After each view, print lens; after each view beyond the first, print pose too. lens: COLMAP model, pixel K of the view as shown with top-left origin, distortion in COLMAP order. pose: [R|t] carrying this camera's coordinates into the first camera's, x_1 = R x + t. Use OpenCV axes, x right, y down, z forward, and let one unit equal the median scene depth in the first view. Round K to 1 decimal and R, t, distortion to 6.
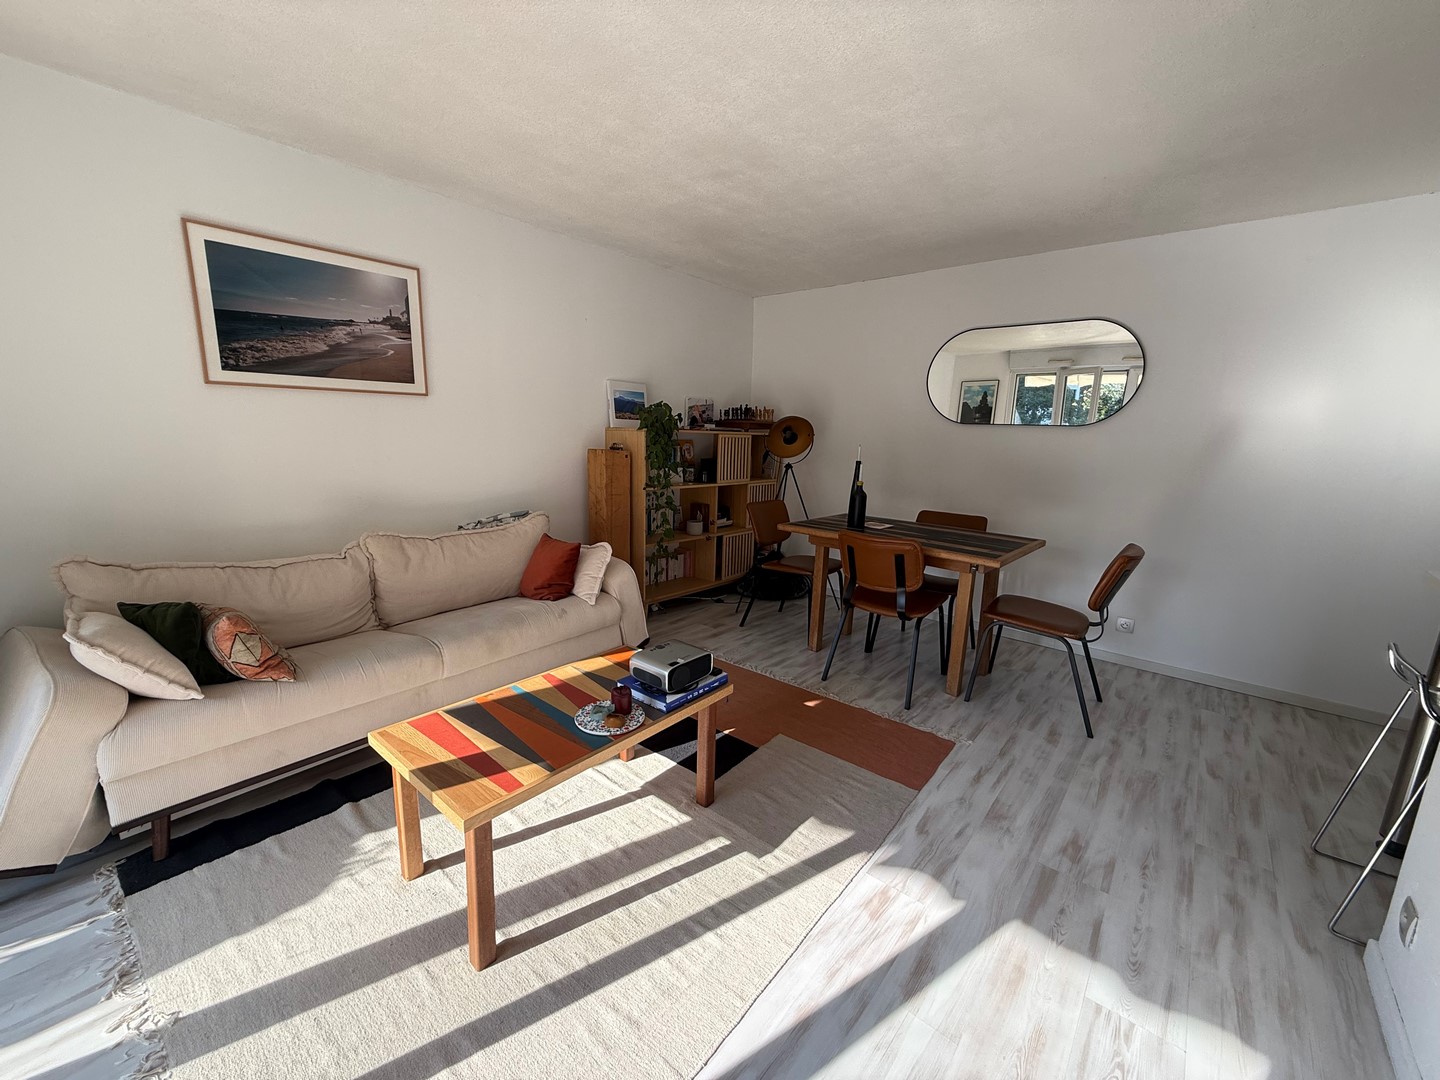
lens RADIAL K [[570.7, 0, 712.6], [0, 570.7, 540.9], [0, 0, 1]] dist [0.000653, -0.000025]
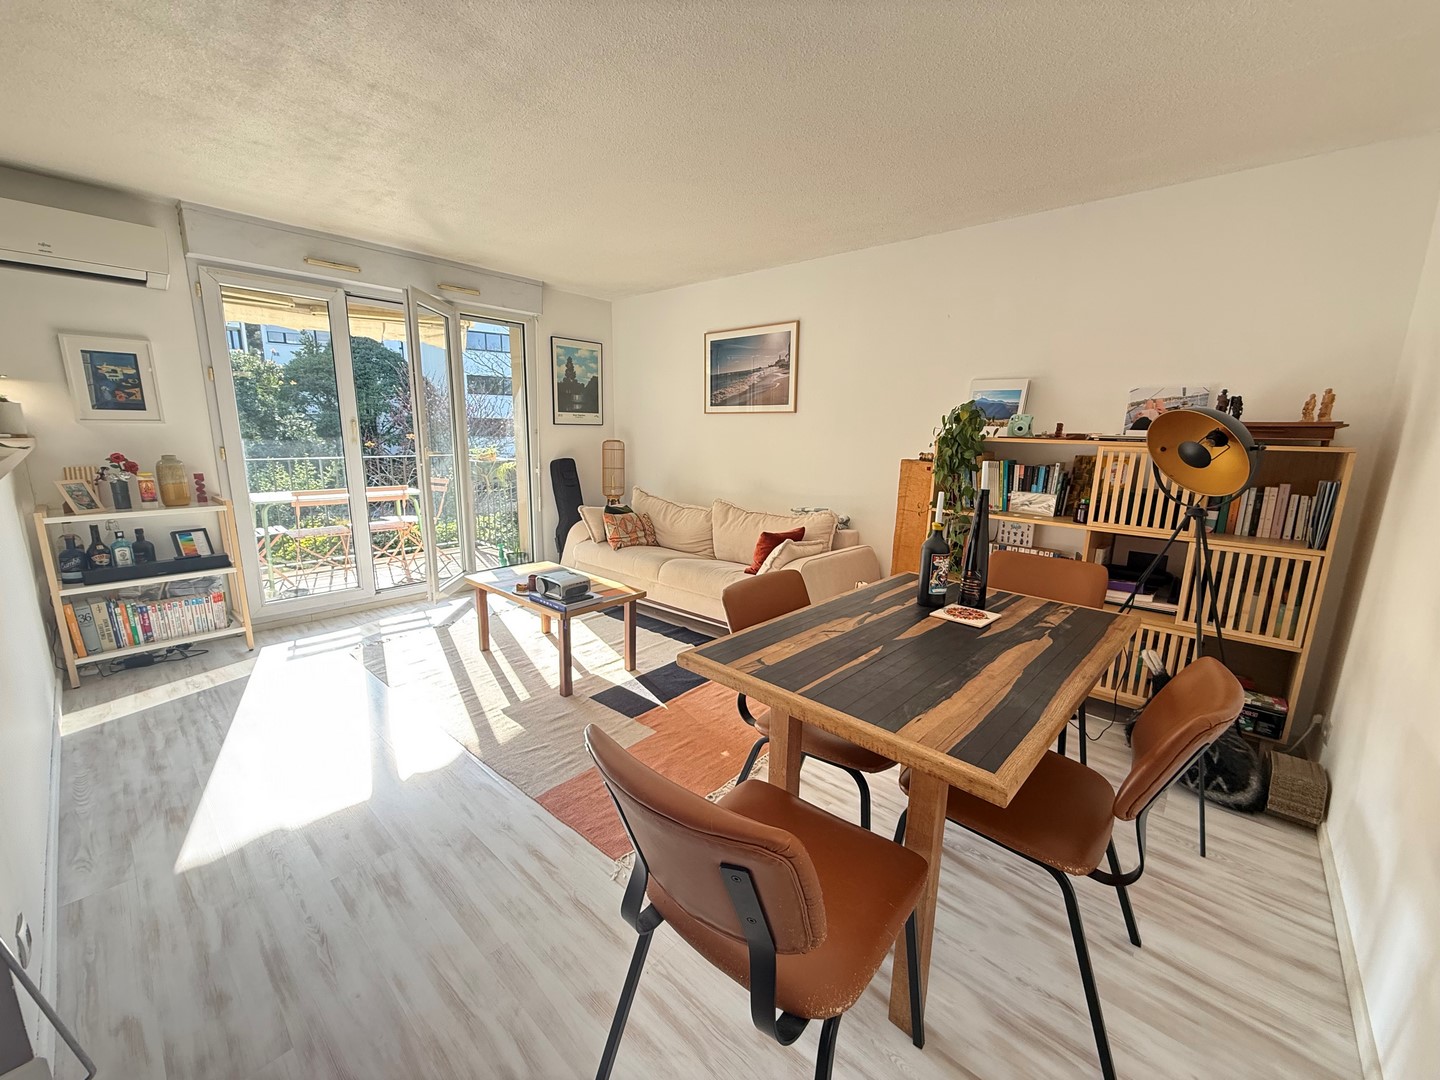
lens RADIAL K [[570.7, 0, 714.0], [0, 570.7, 539.7], [0, 0, 1]] dist [0.000653, -0.000025]
pose [[-0.023221, 0.161148, -0.986657, 1.060163], [-0.212454, 0.963585, 0.162380, -0.170686], [0.976895, 0.213390, 0.011861, 1.028001]]
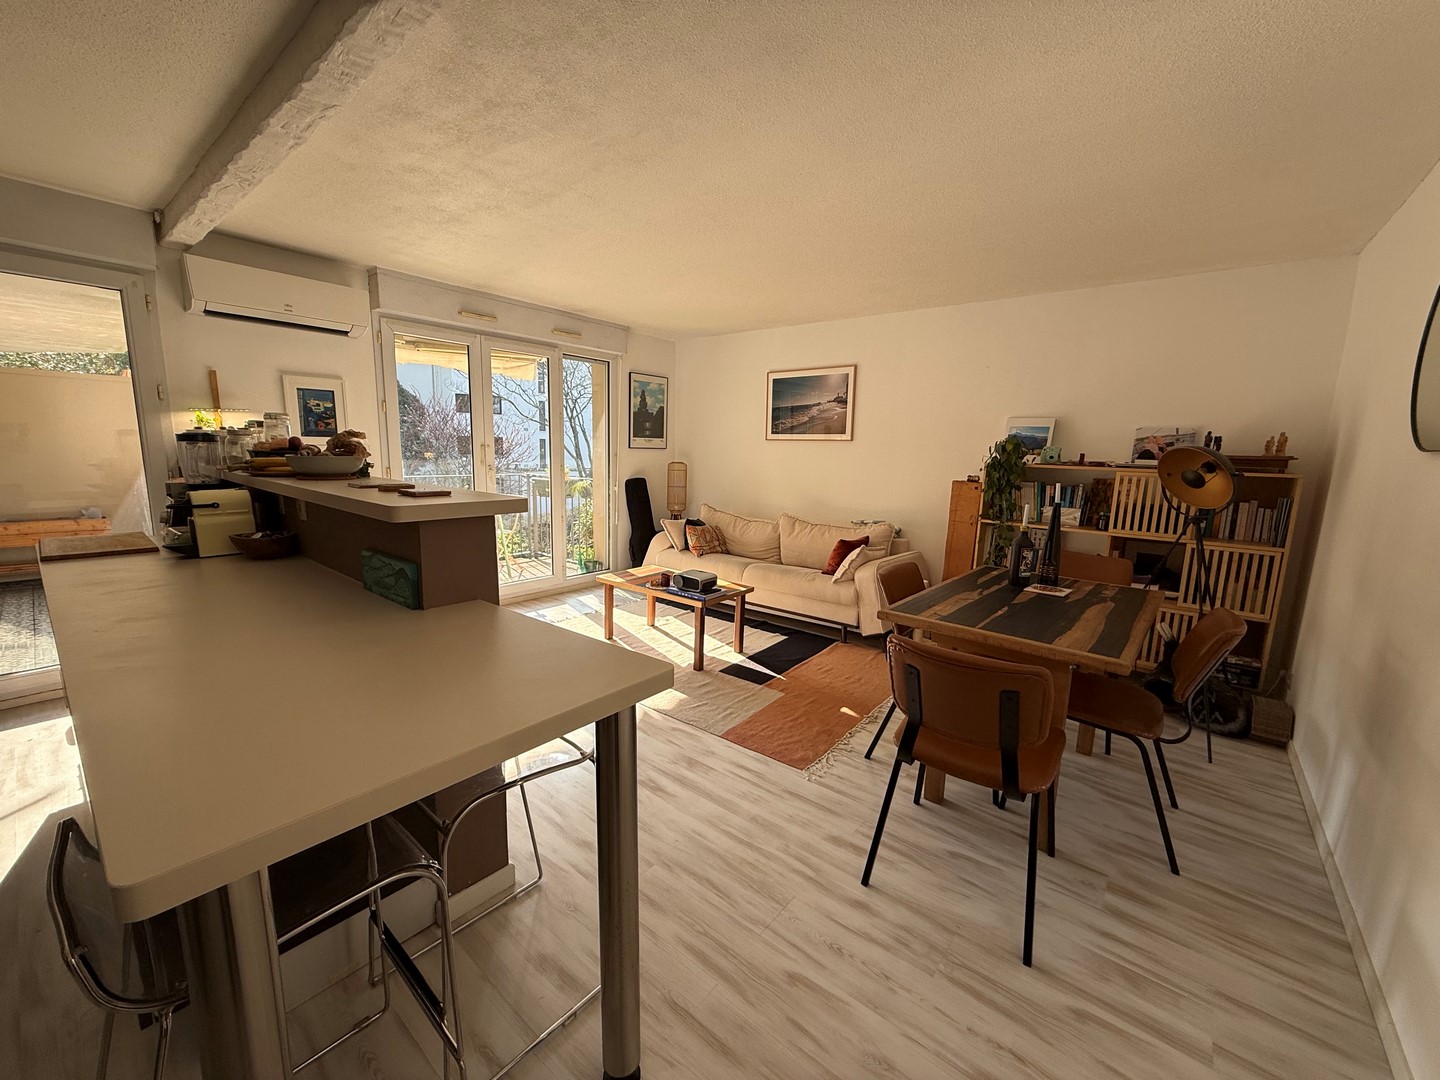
lens RADIAL K [[570.7, 0, 714.8], [0, 570.7, 538.9], [0, 0, 1]] dist [0.000653, -0.000025]
pose [[0.020842, 0.127976, -0.991558, 1.345267], [-0.218017, 0.968488, 0.120416, -0.114396], [0.975722, 0.213667, 0.048086, 0.721770]]
